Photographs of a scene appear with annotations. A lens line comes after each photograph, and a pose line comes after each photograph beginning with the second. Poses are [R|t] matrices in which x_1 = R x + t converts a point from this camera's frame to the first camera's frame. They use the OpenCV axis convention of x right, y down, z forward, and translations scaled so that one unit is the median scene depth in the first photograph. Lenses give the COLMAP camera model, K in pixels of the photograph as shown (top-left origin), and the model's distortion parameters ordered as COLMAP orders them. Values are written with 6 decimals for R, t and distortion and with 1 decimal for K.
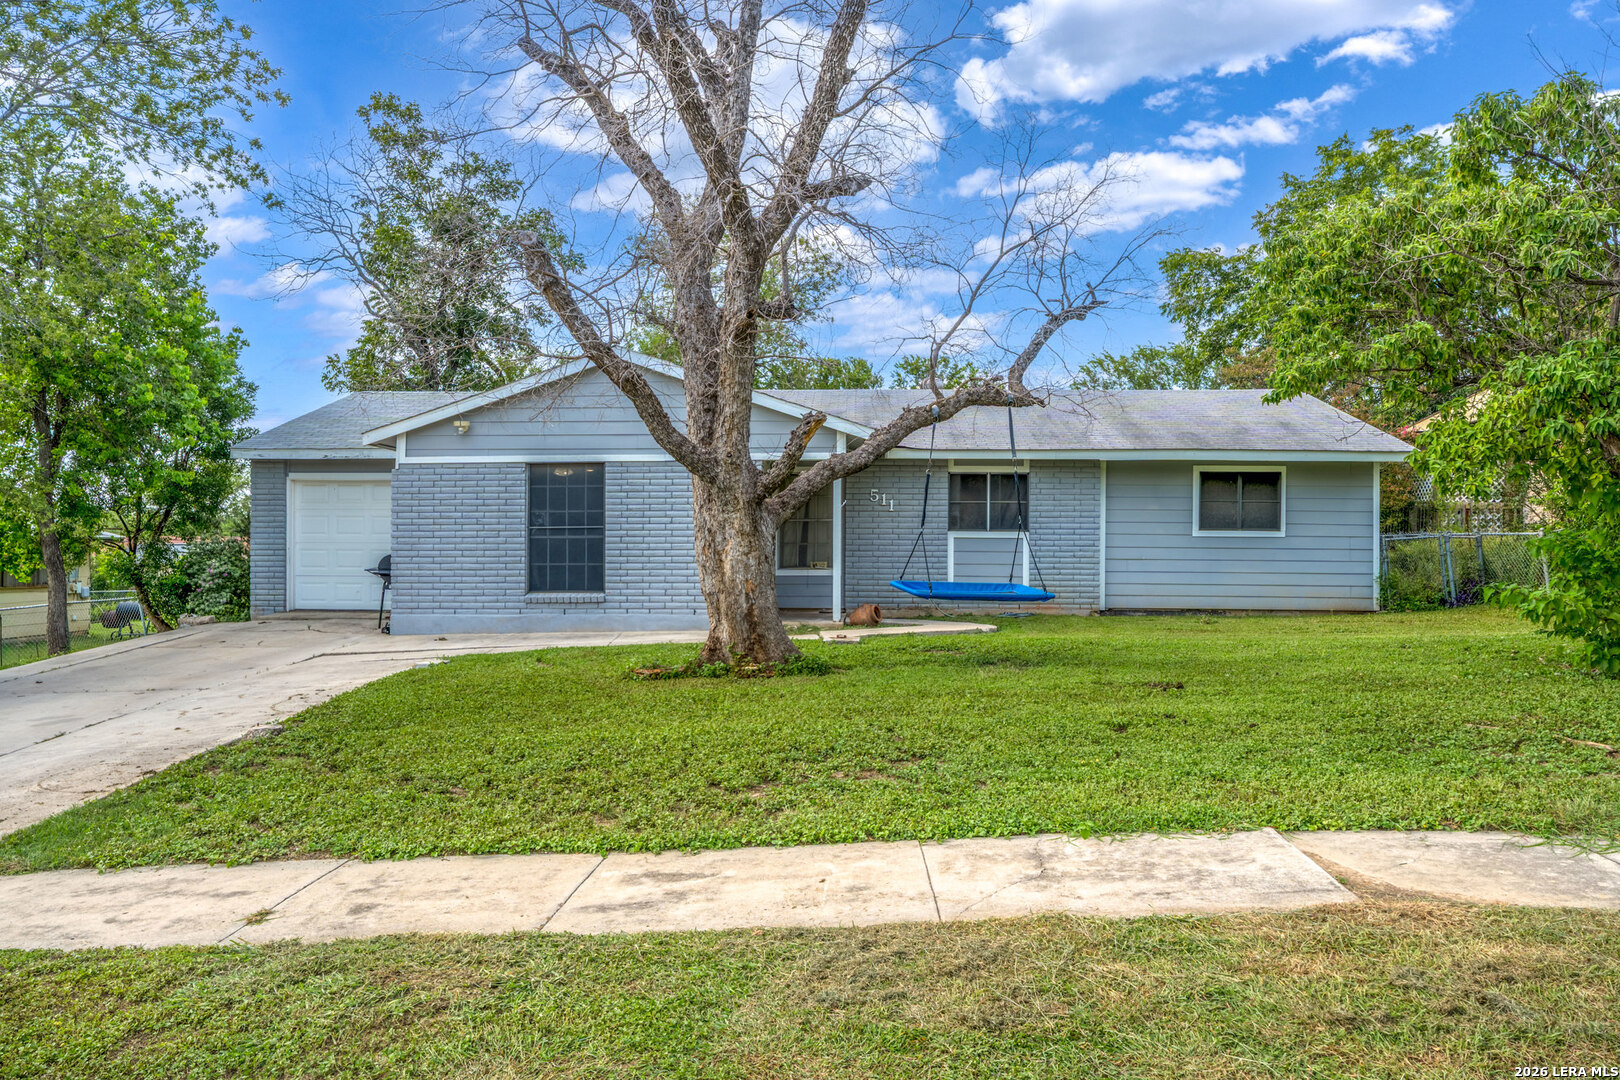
lens RADIAL K [[1081.1, 0, 821.6], [0, 1081.1, 544.1], [0, 0, 1]] dist [0.018743, -0.001068]
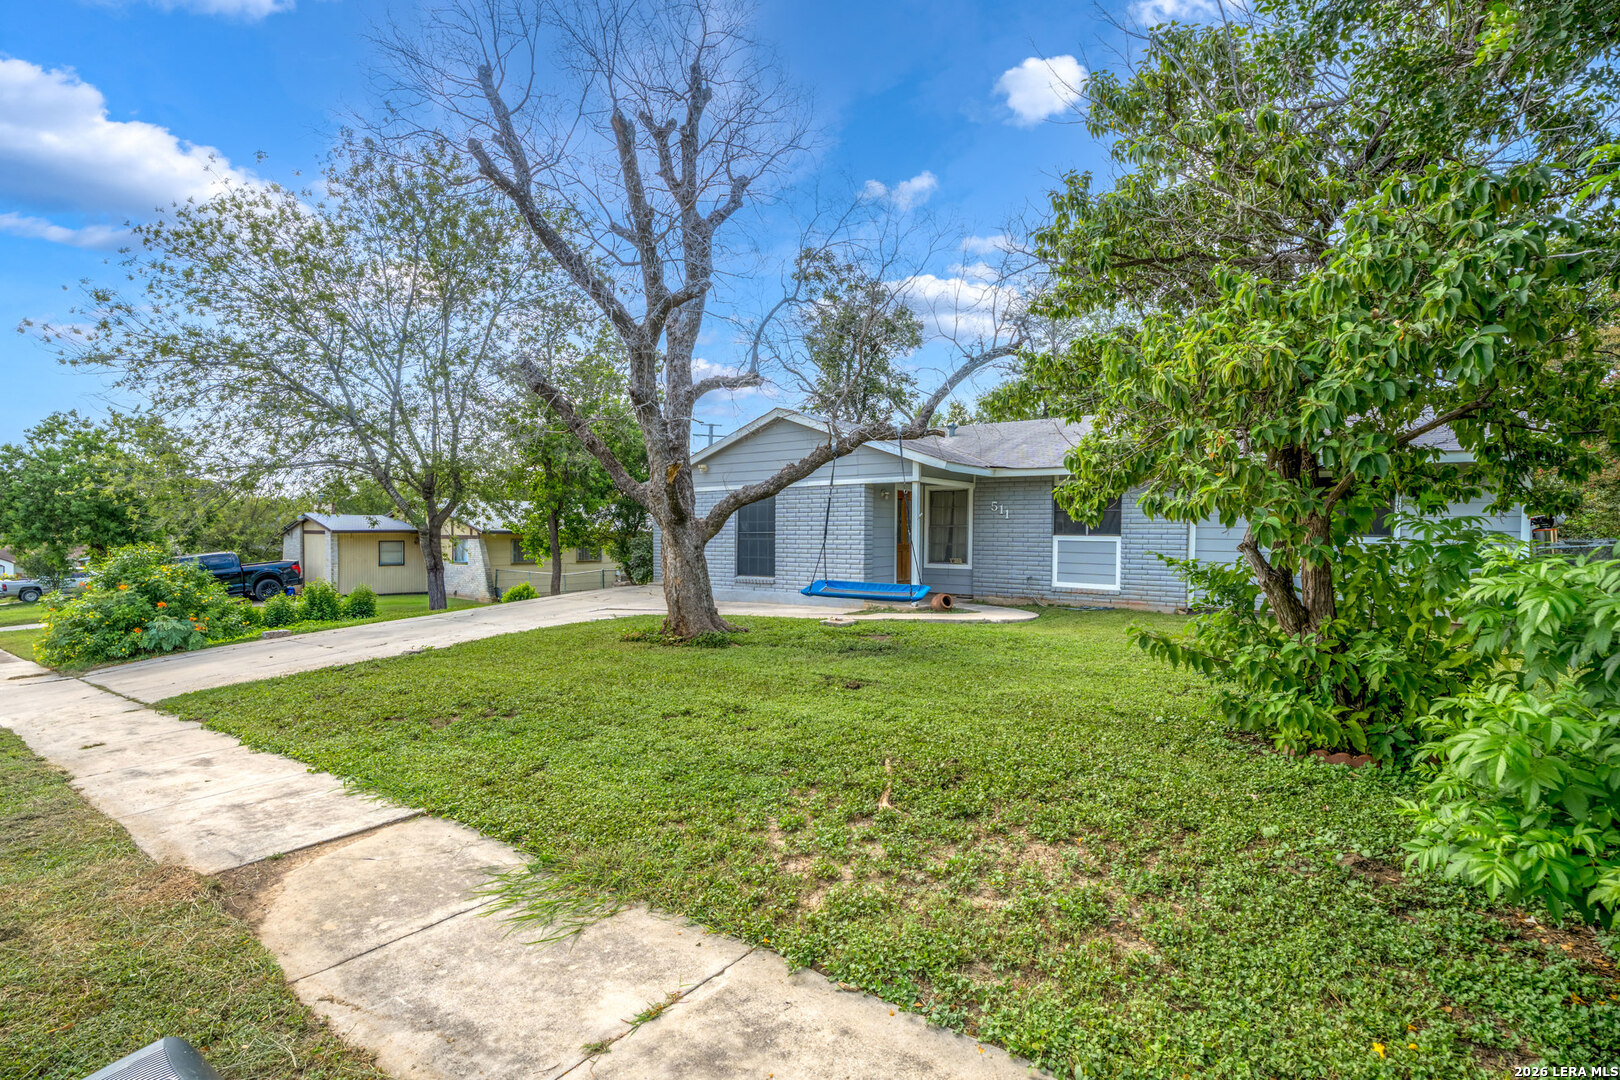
lens RADIAL K [[753.9, 0, 825.3], [0, 753.9, 532.3], [0, 0, 1]] dist [-0.014969, -0.000749]
pose [[0.830086, 0.001216, -0.557634, 0.425234], [-0.000357, 0.999999, 0.001649, -0.018358], [0.557636, -0.001170, 0.830085, 0.184704]]
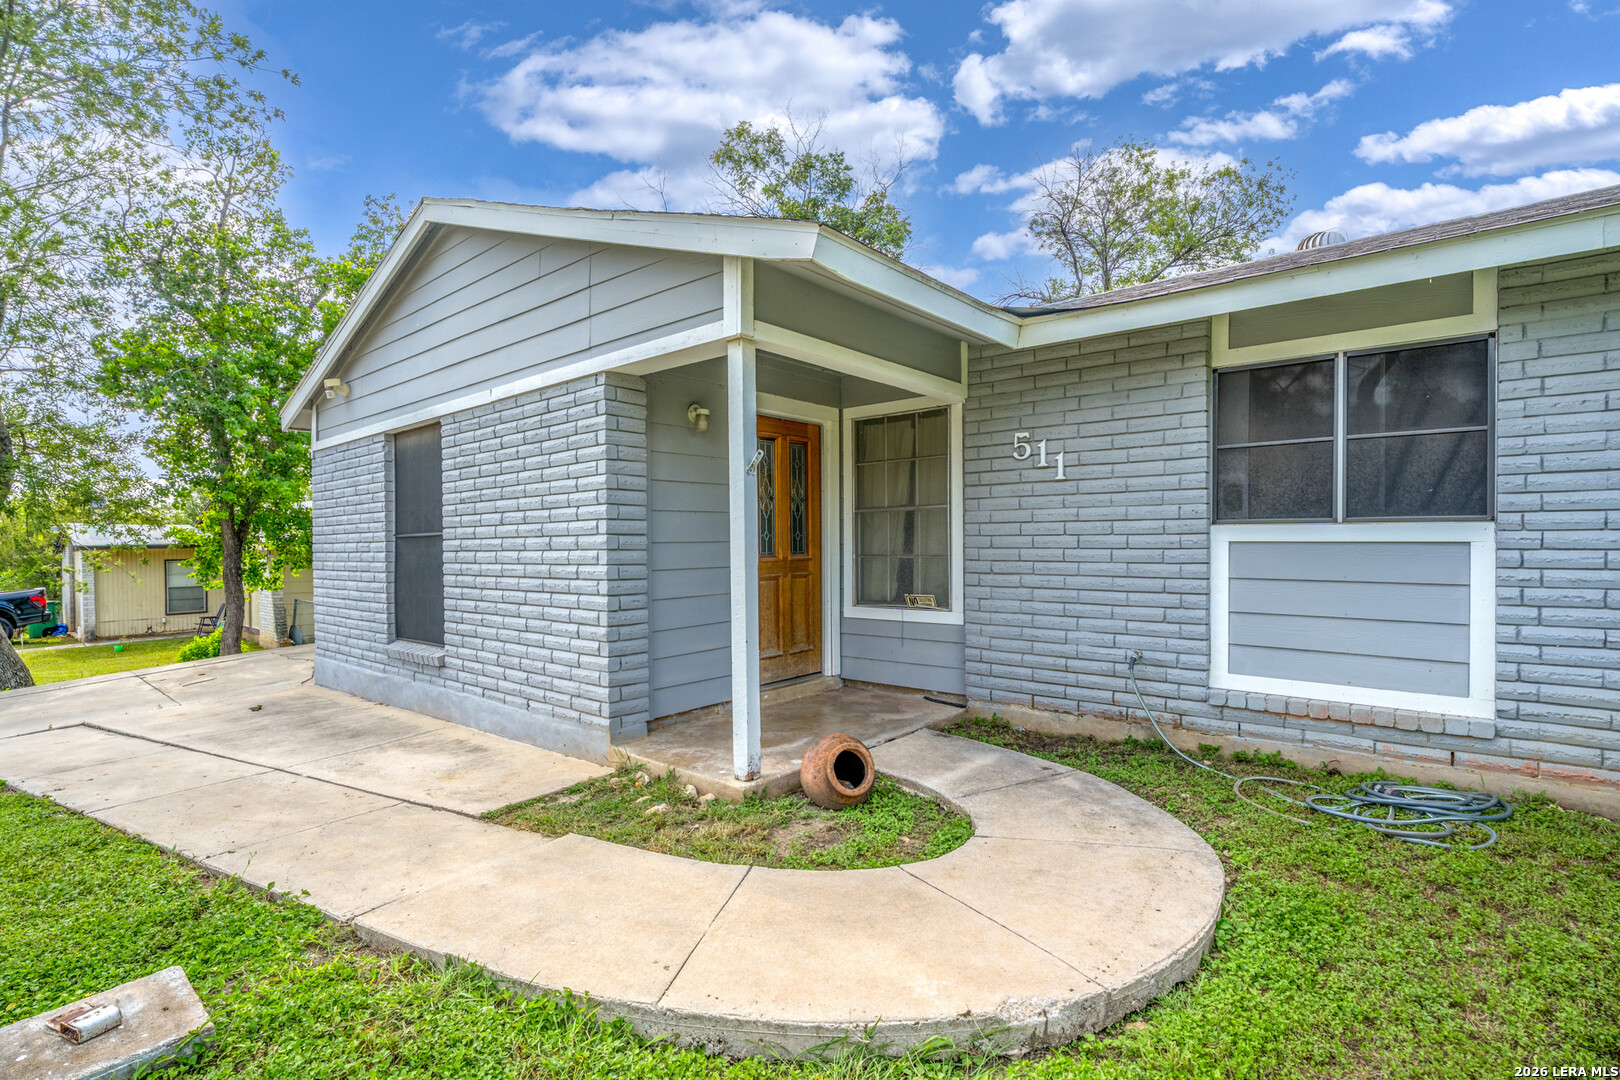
lens RADIAL K [[753.9, 0, 801.3], [0, 753.9, 546.3], [0, 0, 1]] dist [-0.014969, -0.000749]
pose [[0.783978, -0.006996, -0.620749, 0.190222], [0.013406, 0.999894, 0.005662, -0.008732], [0.620644, -0.012761, 0.783989, 0.800983]]
